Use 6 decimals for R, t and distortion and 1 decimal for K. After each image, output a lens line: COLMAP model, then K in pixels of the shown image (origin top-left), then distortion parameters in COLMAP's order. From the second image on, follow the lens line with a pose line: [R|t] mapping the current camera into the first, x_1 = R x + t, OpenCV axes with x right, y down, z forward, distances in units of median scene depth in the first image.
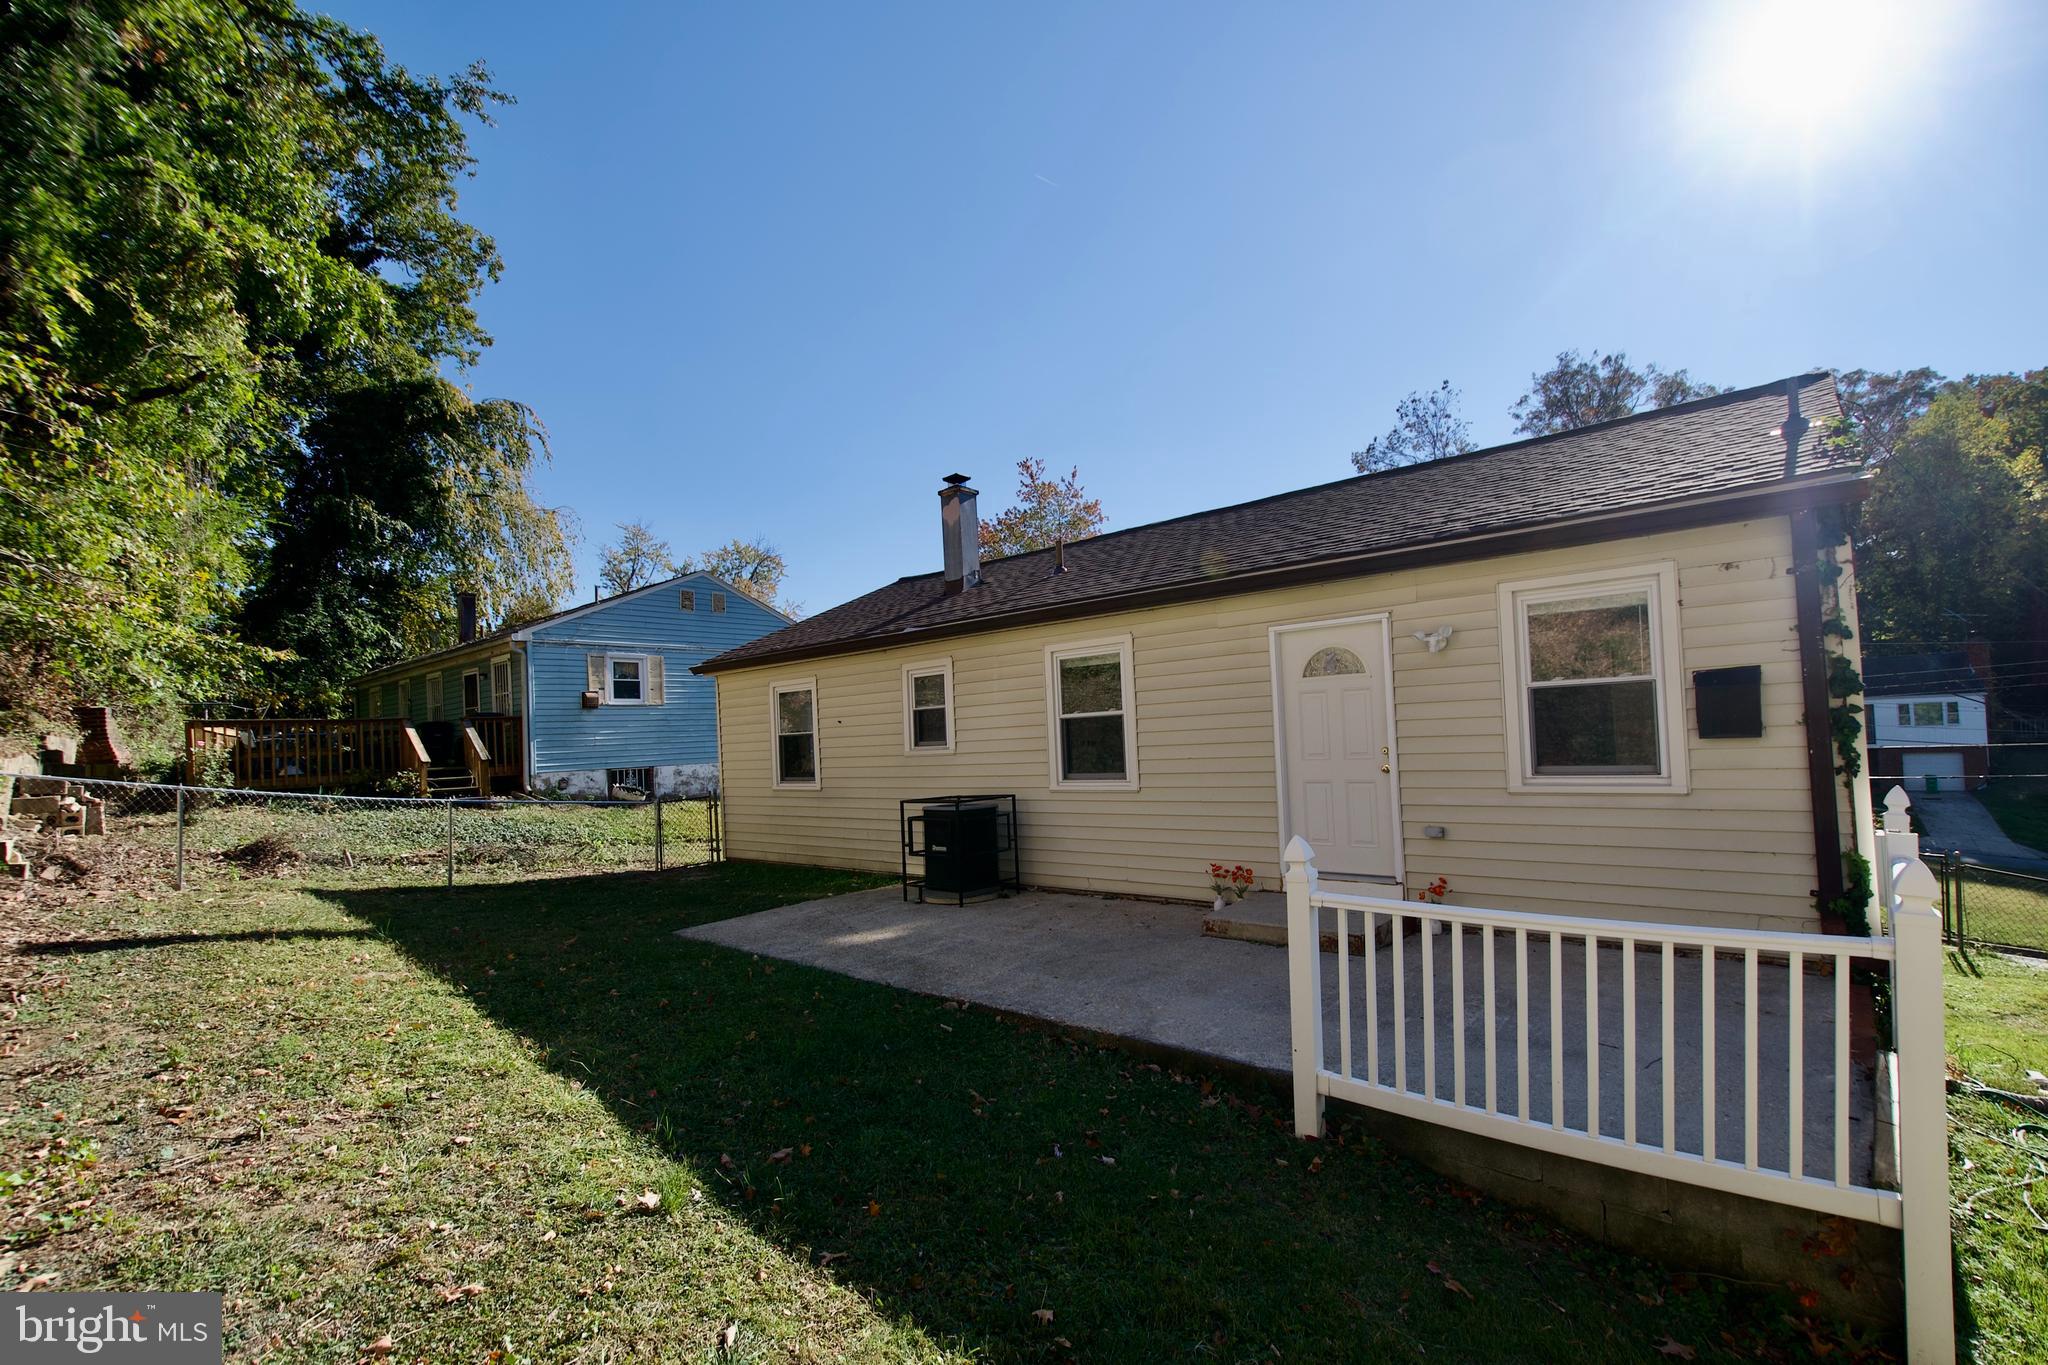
lens RADIAL K [[896.2, 0, 1041.6], [0, 896.2, 713.7], [0, 0, 1]] dist [0.009418, -0.008065]
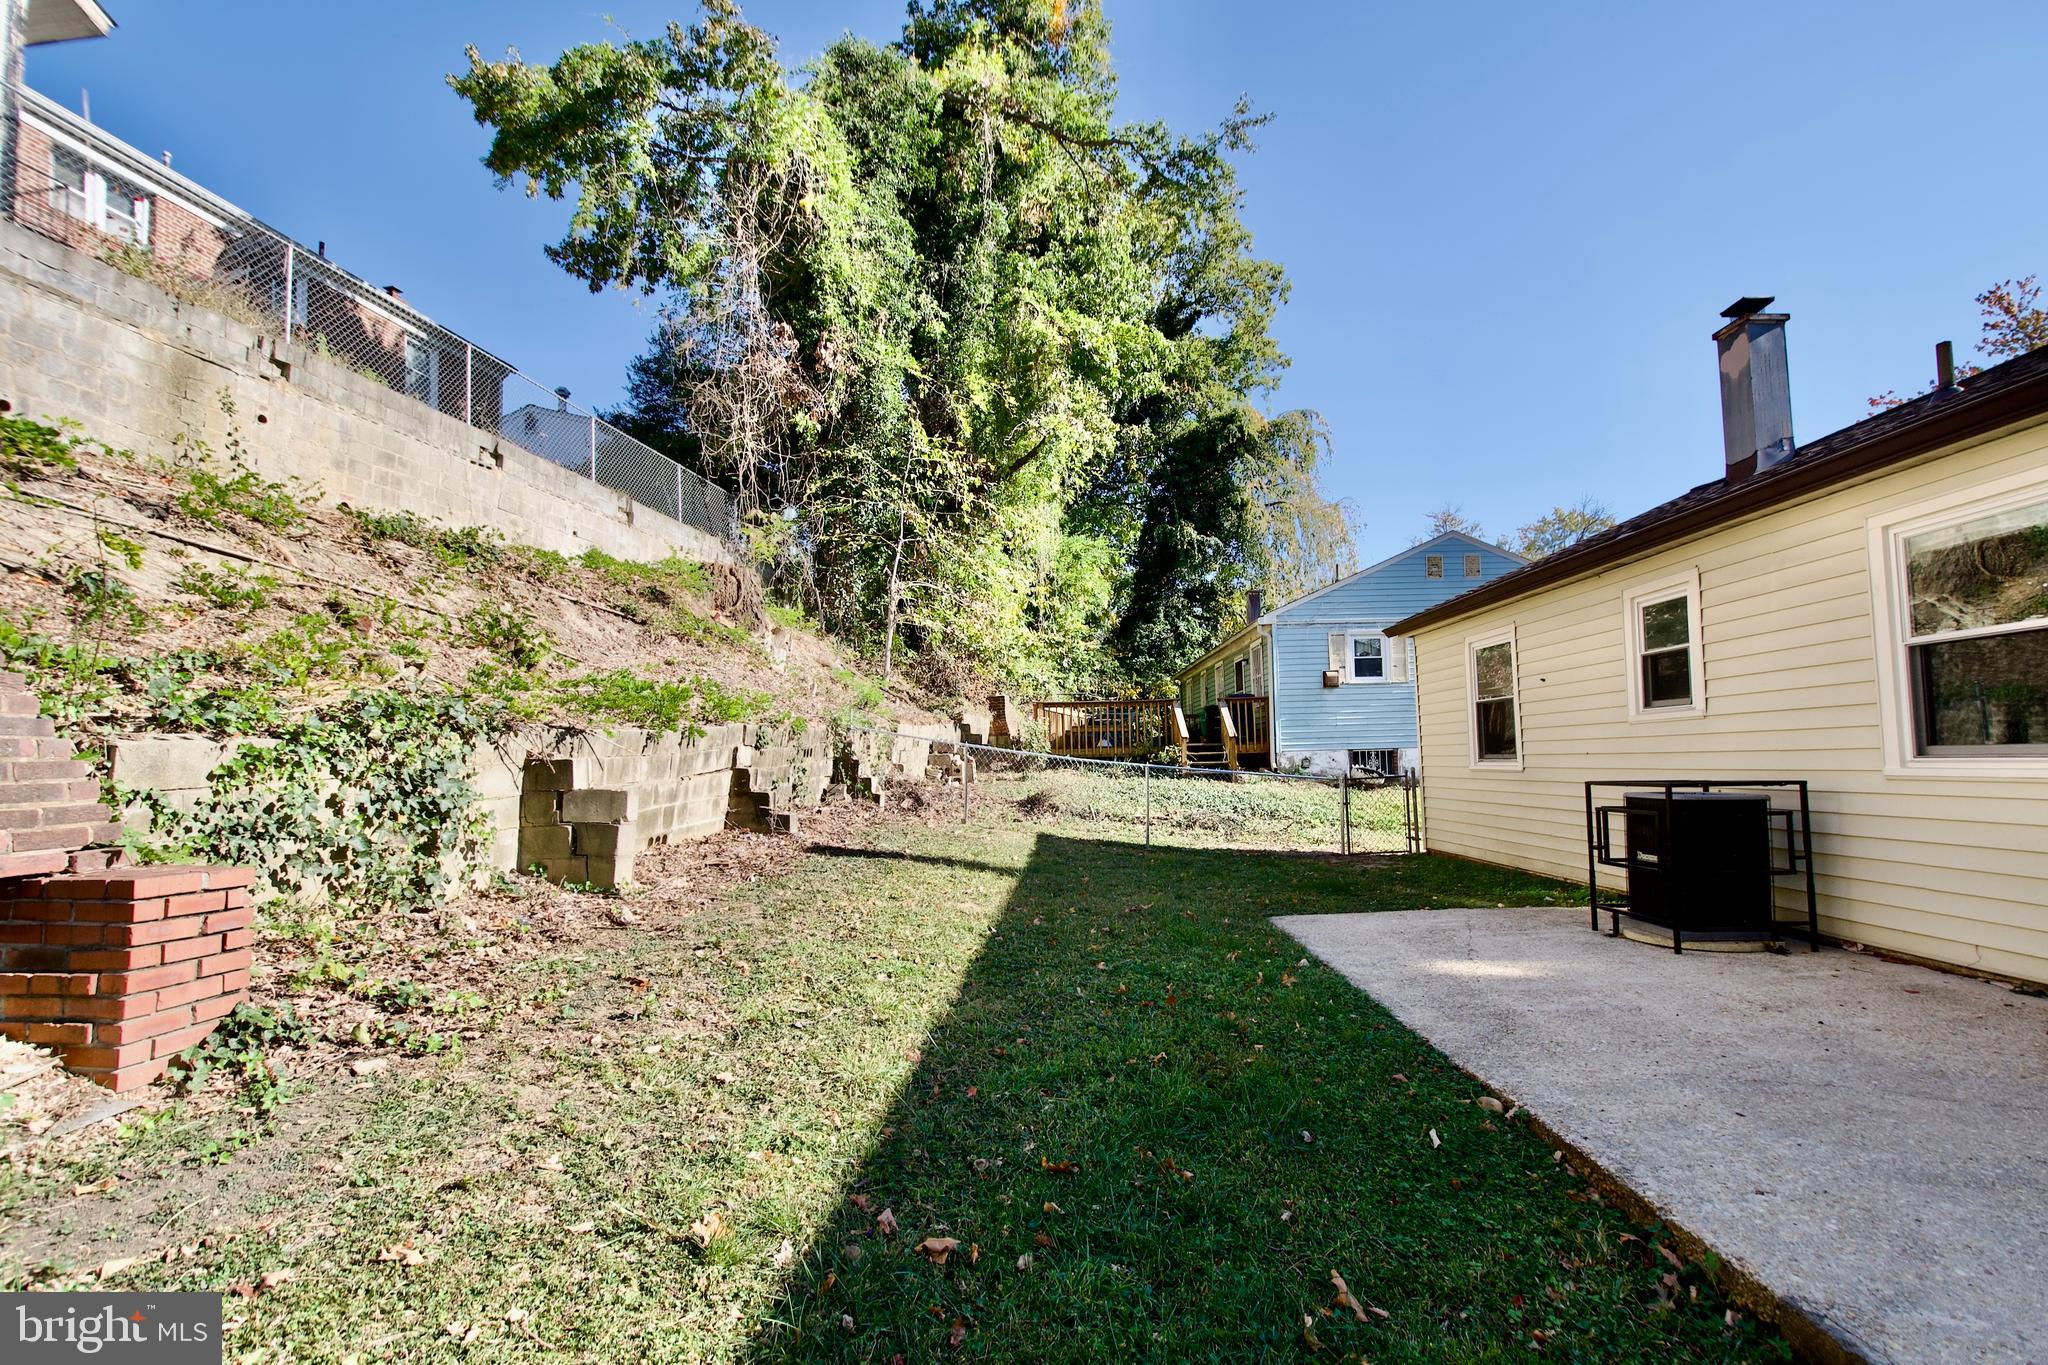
lens RADIAL K [[901.1, 0, 1042.4], [0, 901.1, 710.8], [0, 0, 1]] dist [0.016997, -0.009344]
pose [[0.648060, -0.012712, -0.761483, 0.066622], [0.014820, 0.999882, -0.004079, 0.026431], [0.761445, -0.008642, 0.648172, 0.158768]]
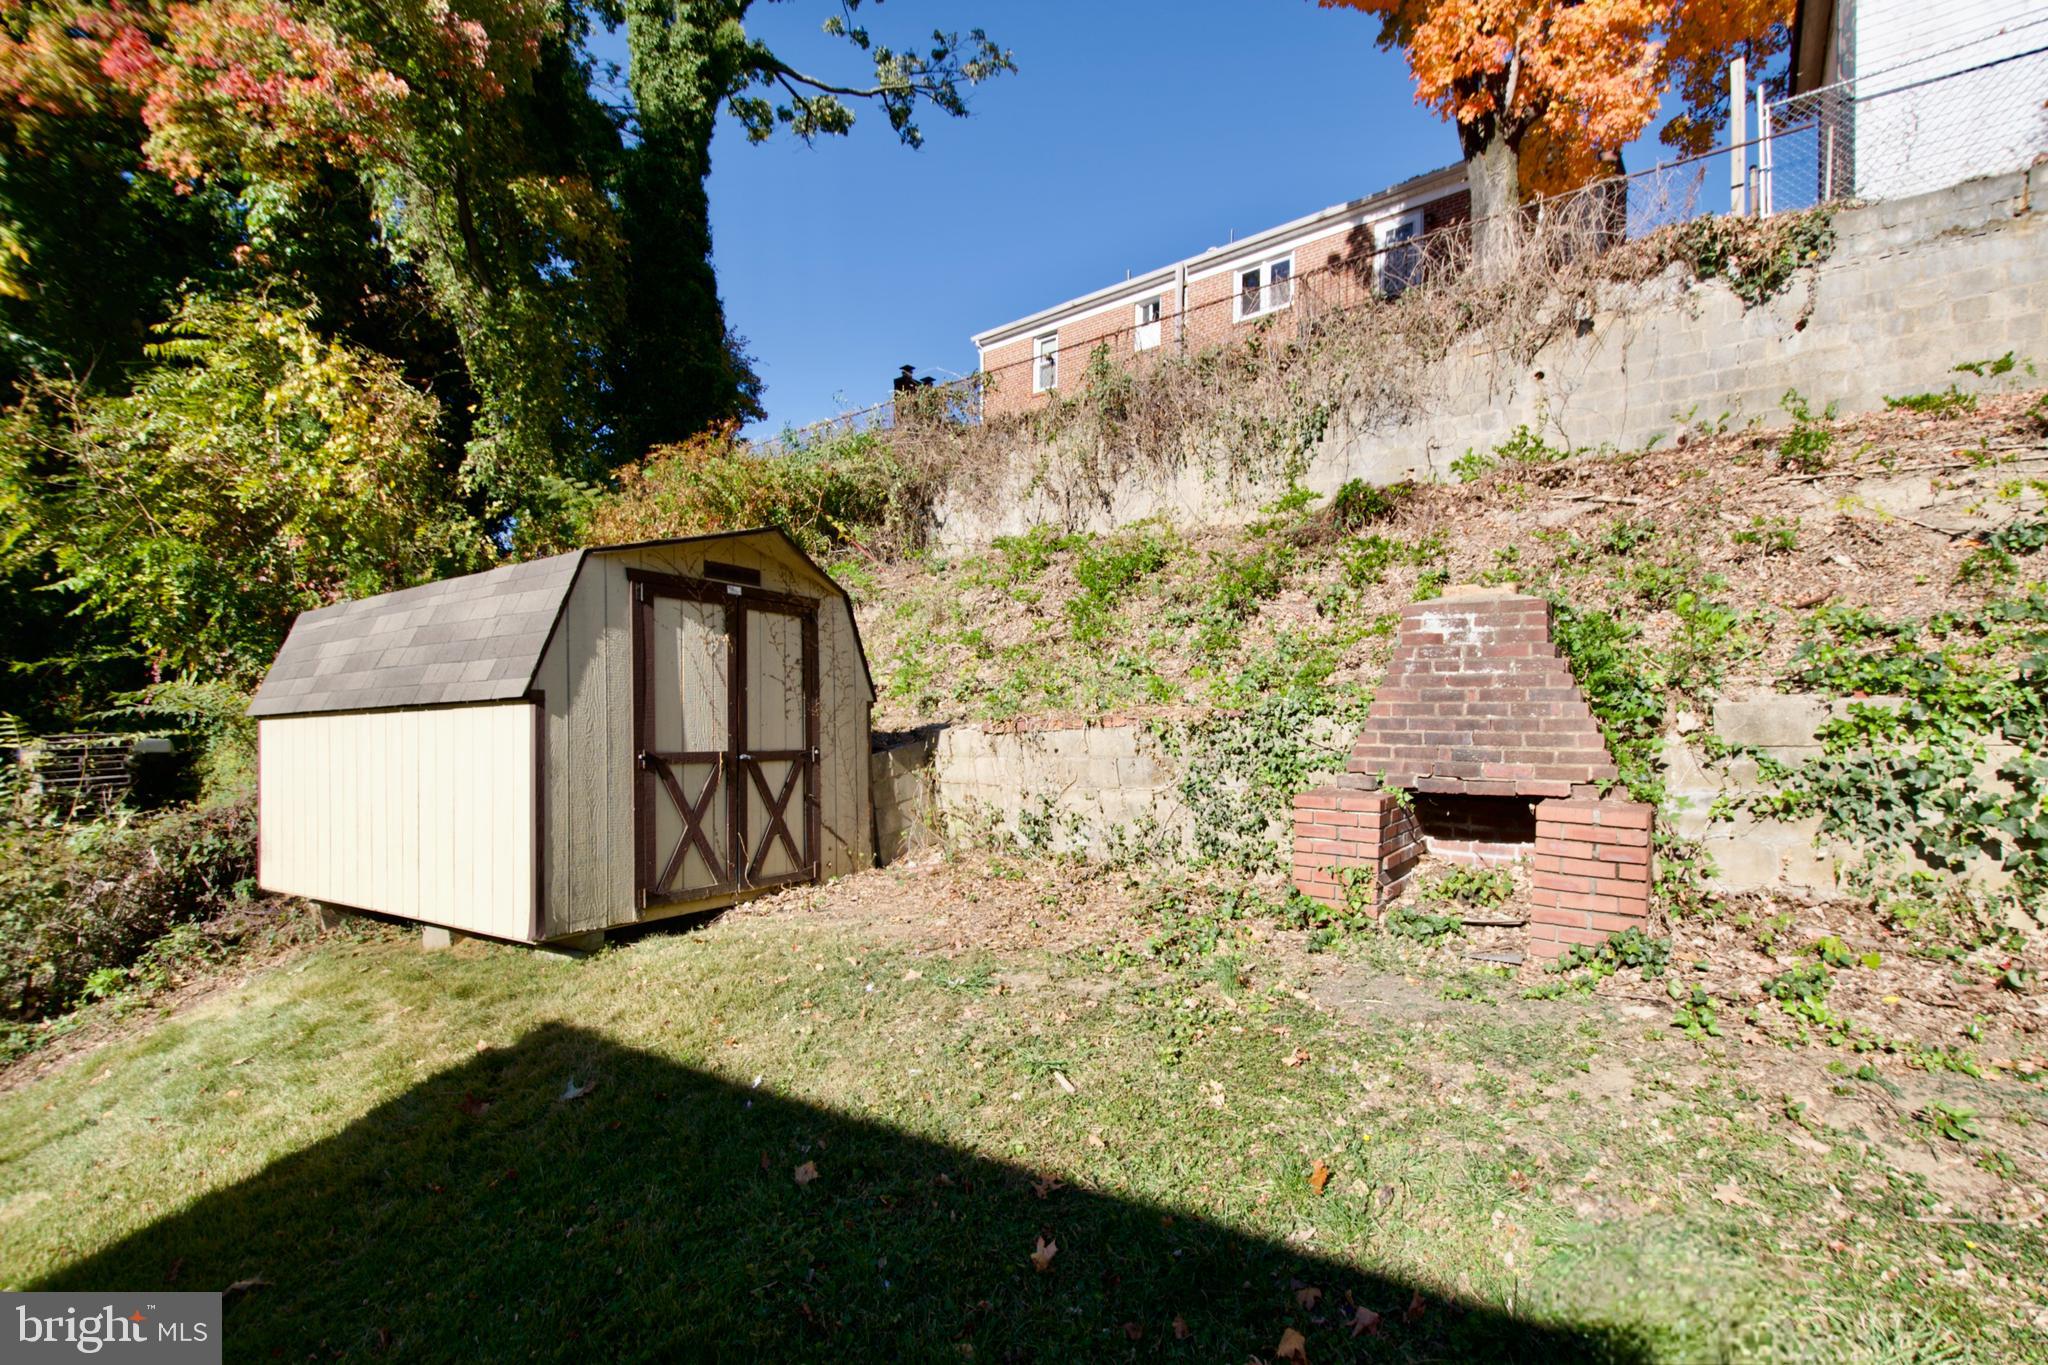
lens RADIAL K [[896.2, 0, 1041.6], [0, 896.2, 713.7], [0, 0, 1]] dist [0.009418, -0.008065]
pose [[-0.982071, 0.031560, -0.185851, -0.015492], [0.037121, 0.998959, -0.026518, 0.032720], [0.184821, -0.032941, -0.982220, 0.375023]]
